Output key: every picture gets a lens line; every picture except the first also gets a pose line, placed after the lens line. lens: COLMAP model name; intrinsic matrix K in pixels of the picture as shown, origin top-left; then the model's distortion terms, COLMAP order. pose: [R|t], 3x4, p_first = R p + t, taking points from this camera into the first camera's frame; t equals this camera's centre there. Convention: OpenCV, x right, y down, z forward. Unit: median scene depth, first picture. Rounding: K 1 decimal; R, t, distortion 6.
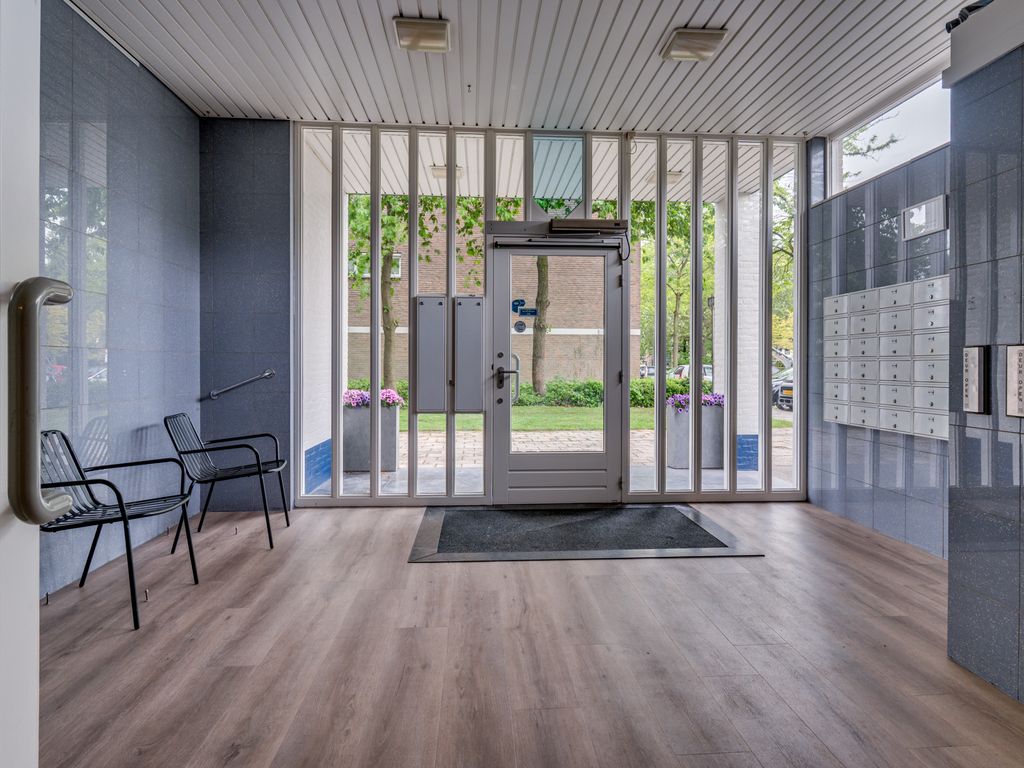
lens RADIAL K [[578.8, 0, 511.6], [0, 578.8, 365.3], [0, 0, 1]] dist [-0.001920, 0.000096]
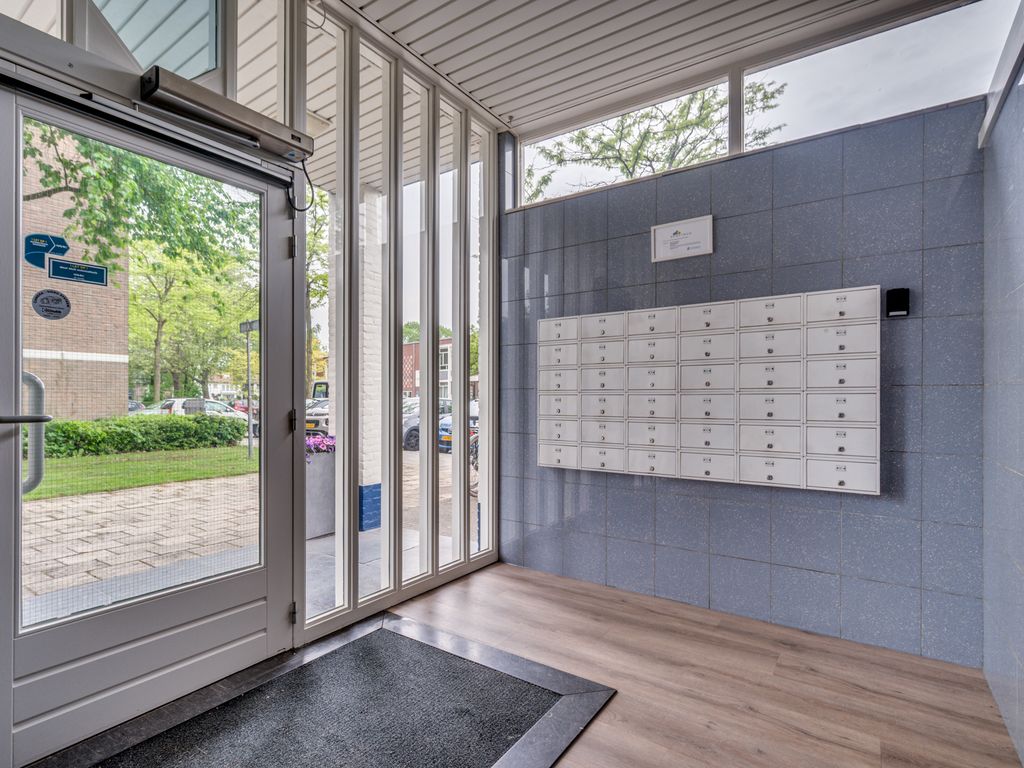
lens RADIAL K [[515.4, 0, 511.5], [0, 515.4, 397.0], [0, 0, 1]] dist [0.003135, -0.001301]
pose [[0.617867, -0.000475, 0.786282, -0.067881], [0.002822, 0.999995, -0.001614, -0.002527], [-0.786277, 0.003216, 0.617865, 0.532777]]
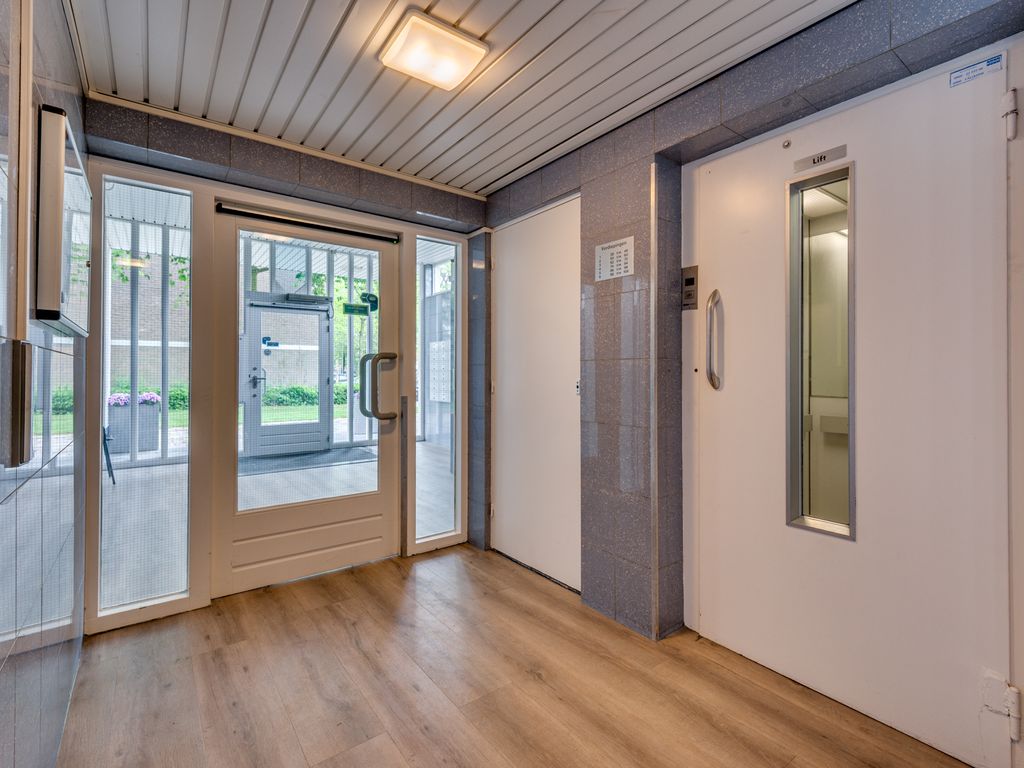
lens RADIAL K [[481.1, 0, 523.9], [0, 481.1, 370.6], [0, 0, 1]] dist [0.004202, 0.001080]
pose [[0.824949, 0.000010, 0.565207, -0.165993], [0.003265, 0.999983, -0.004784, -0.003307], [-0.565198, 0.005792, 0.824935, -0.620926]]
